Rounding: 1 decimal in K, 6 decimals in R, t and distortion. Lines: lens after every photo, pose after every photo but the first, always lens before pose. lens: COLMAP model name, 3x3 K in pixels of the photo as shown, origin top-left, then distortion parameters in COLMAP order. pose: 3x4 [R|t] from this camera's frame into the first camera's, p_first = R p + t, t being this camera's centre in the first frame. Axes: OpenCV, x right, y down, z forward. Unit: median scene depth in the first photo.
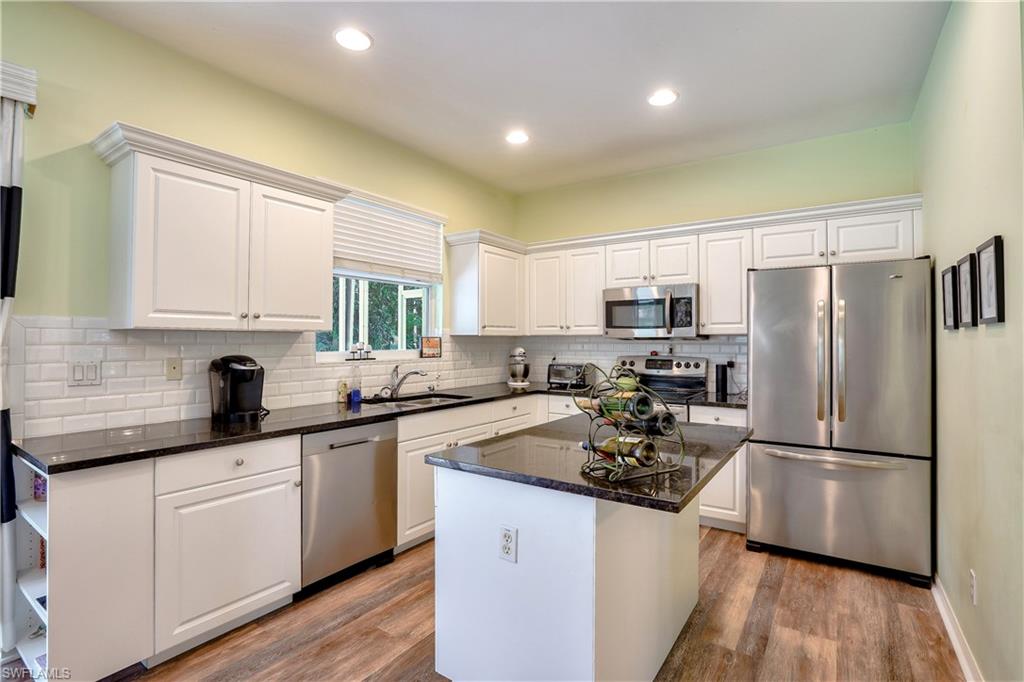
lens RADIAL K [[478.2, 0, 510.6], [0, 478.2, 341.4], [0, 0, 1]] dist [-0.030299, 0.001983]
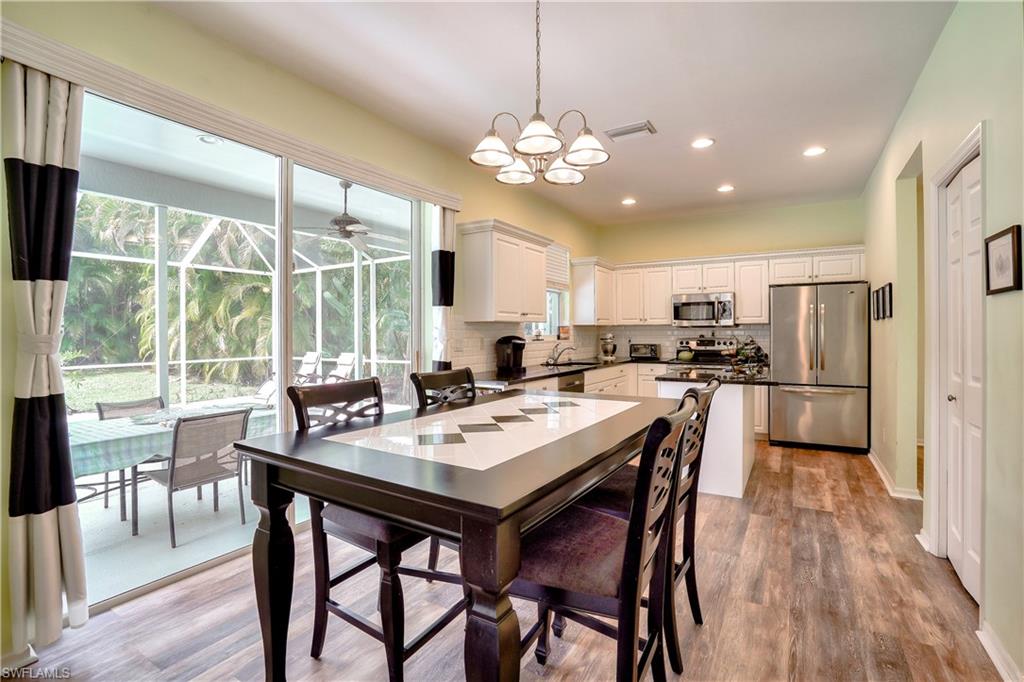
lens RADIAL K [[478.2, 0, 516.4], [0, 478.2, 334.1], [0, 0, 1]] dist [-0.030299, 0.001983]
pose [[0.998590, -0.005926, 0.052751, -0.395836], [0.005647, 0.999969, 0.005446, 0.006897], [-0.052782, -0.005140, 0.998593, -0.526253]]
